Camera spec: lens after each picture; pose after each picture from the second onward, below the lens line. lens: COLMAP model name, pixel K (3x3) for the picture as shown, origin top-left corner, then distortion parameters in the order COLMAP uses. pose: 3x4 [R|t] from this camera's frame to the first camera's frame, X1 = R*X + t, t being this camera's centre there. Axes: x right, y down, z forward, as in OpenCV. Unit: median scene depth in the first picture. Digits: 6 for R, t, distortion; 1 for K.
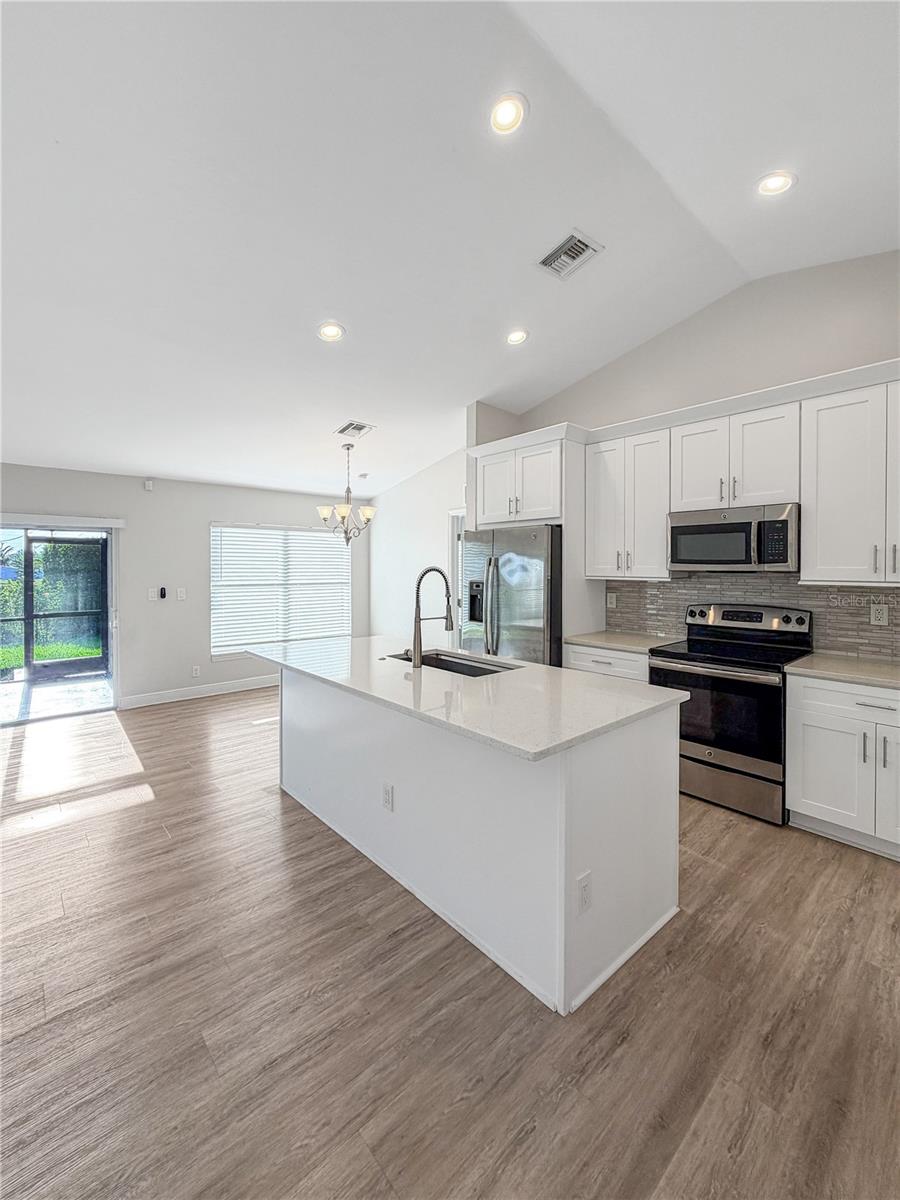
lens RADIAL K [[473.7, 0, 419.1], [0, 473.7, 573.0], [0, 0, 1]] dist [-0.000435, 0.000050]
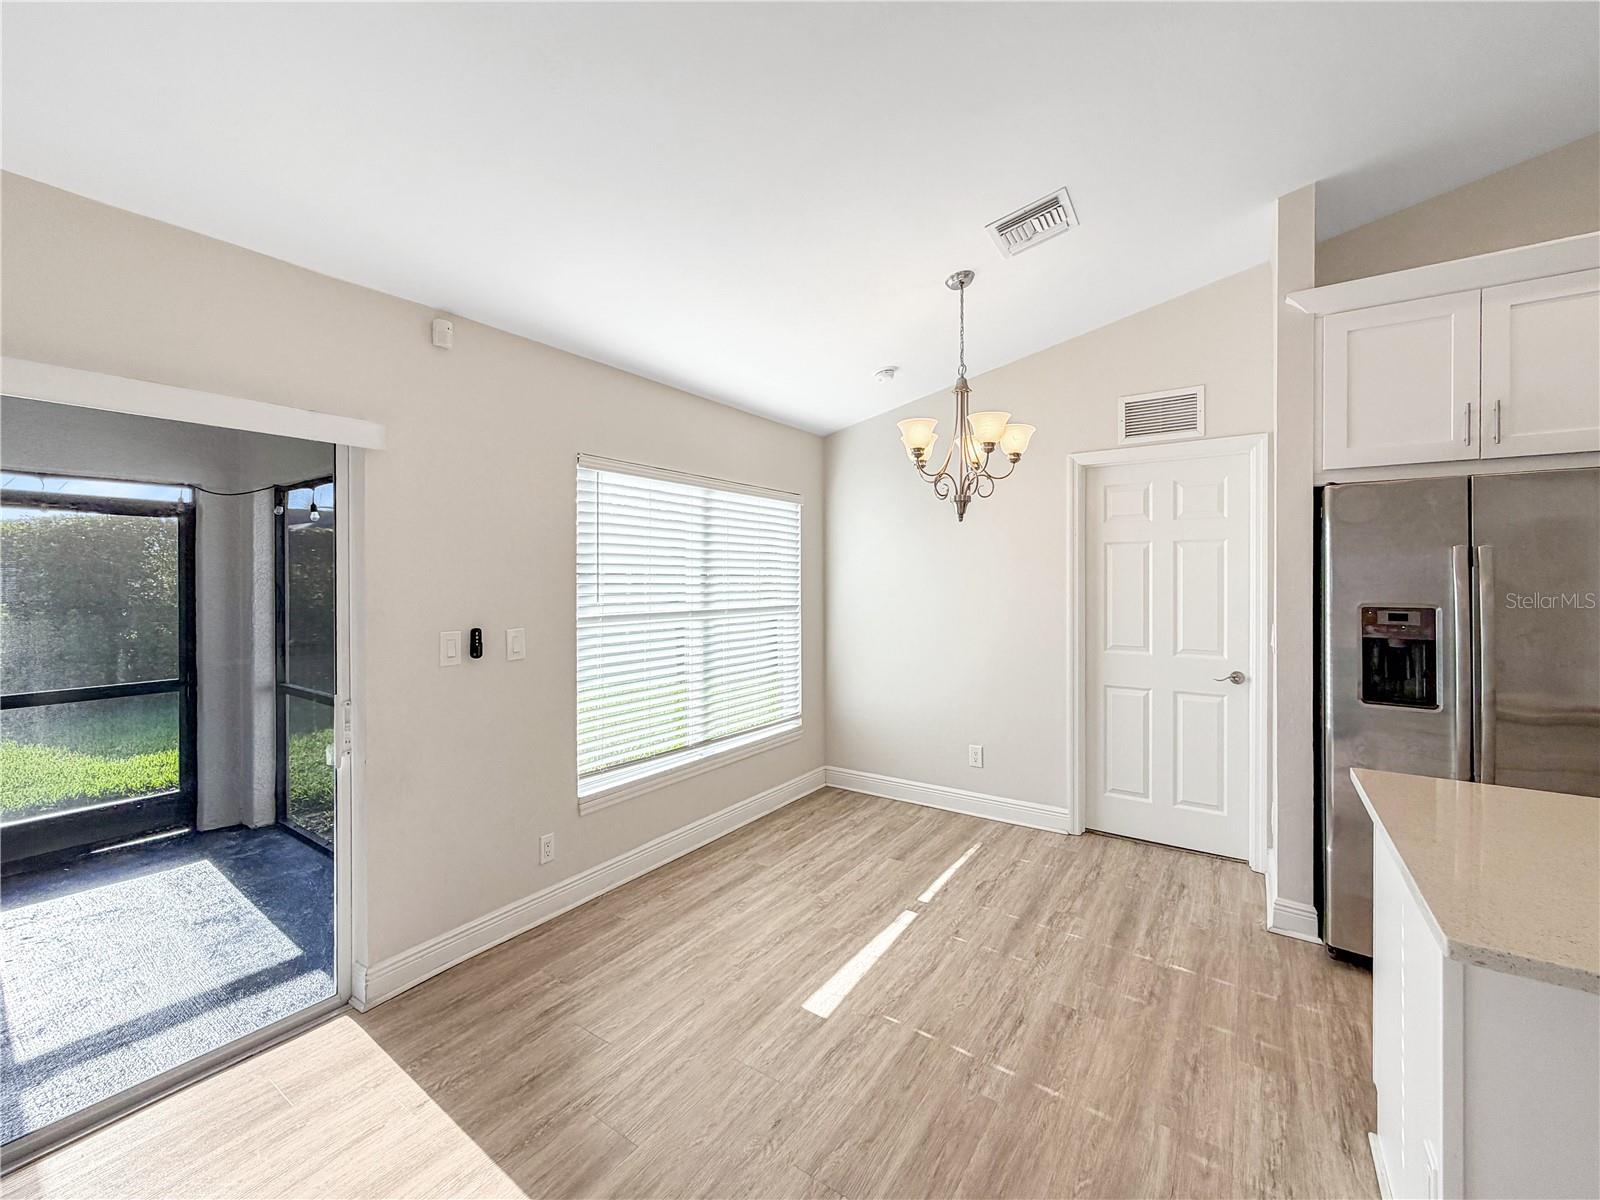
lens RADIAL K [[690.4, 0, 774.3], [0, 690.4, 581.3], [0, 0, 1]] dist [0.000638, 0.000026]
pose [[0.975645, -0.000964, 0.219352, -0.607252], [0.002168, 0.999984, -0.005248, -0.001720], [-0.219343, 0.005595, 0.975632, 0.619974]]
